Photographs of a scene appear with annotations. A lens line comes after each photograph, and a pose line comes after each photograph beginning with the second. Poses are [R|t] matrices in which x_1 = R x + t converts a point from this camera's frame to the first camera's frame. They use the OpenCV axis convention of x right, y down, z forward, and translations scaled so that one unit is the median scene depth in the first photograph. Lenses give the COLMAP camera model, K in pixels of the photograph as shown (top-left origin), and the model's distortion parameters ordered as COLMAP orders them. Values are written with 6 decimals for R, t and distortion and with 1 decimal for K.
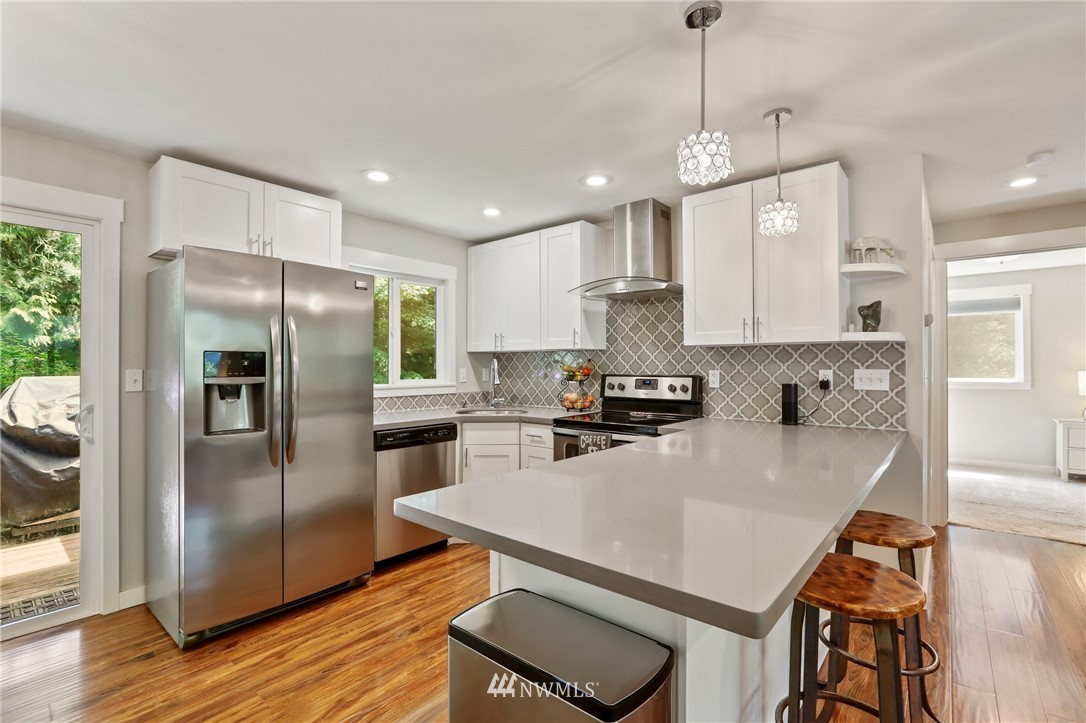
lens RADIAL K [[498.1, 0, 537.4], [0, 498.1, 362.7], [0, 0, 1]] dist [-0.017652, 0.009365]
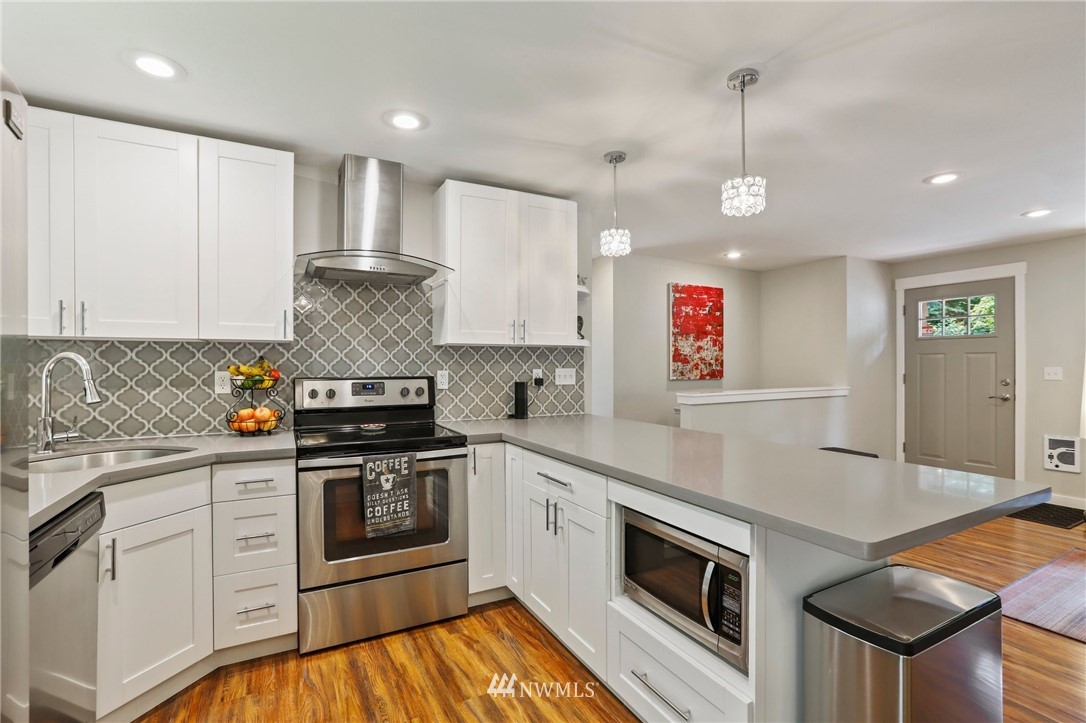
lens RADIAL K [[498.1, 0, 572.9], [0, 498.1, 365.9], [0, 0, 1]] dist [-0.017652, 0.009365]
pose [[0.383894, -0.002060, 0.923375, -0.476226], [-0.004268, 0.999983, 0.004005, 0.001800], [-0.923367, -0.005478, 0.383878, 0.466514]]
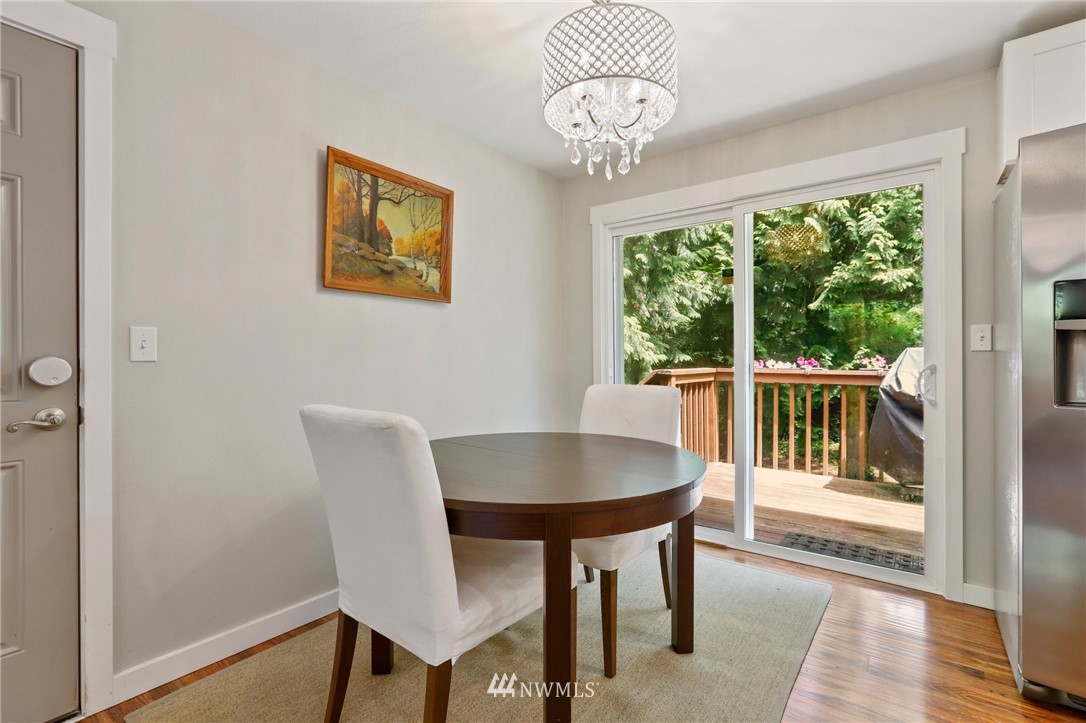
lens RADIAL K [[498.1, 0, 554.3], [0, 498.1, 361.0], [0, 0, 1]] dist [-0.017652, 0.009365]
pose [[0.071372, 0.002678, -0.997446, -0.030667], [0.011172, 0.999932, 0.003484, 0.057523], [0.997387, -0.011392, 0.071337, 0.197765]]
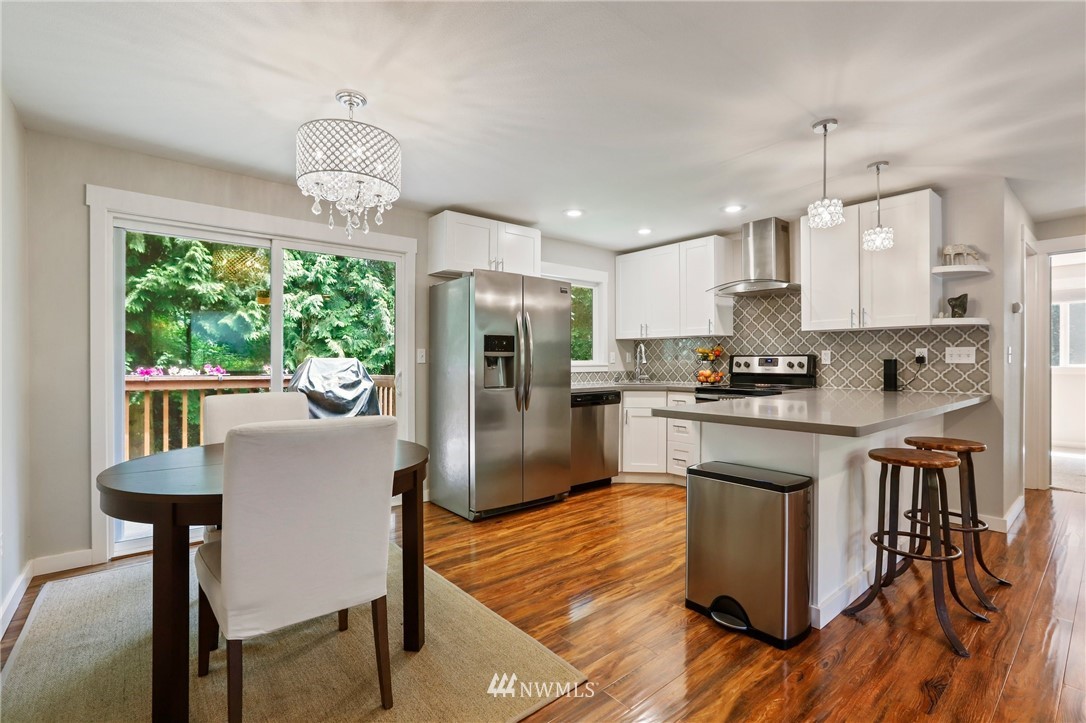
lens RADIAL K [[498.1, 0, 542.2], [0, 498.1, 360.0], [0, 0, 1]] dist [-0.017652, 0.009365]
pose [[0.986491, -0.000628, -0.163814, -0.171891], [0.001320, 0.999991, 0.004117, 0.037701], [0.163810, -0.004278, 0.986483, -0.413815]]
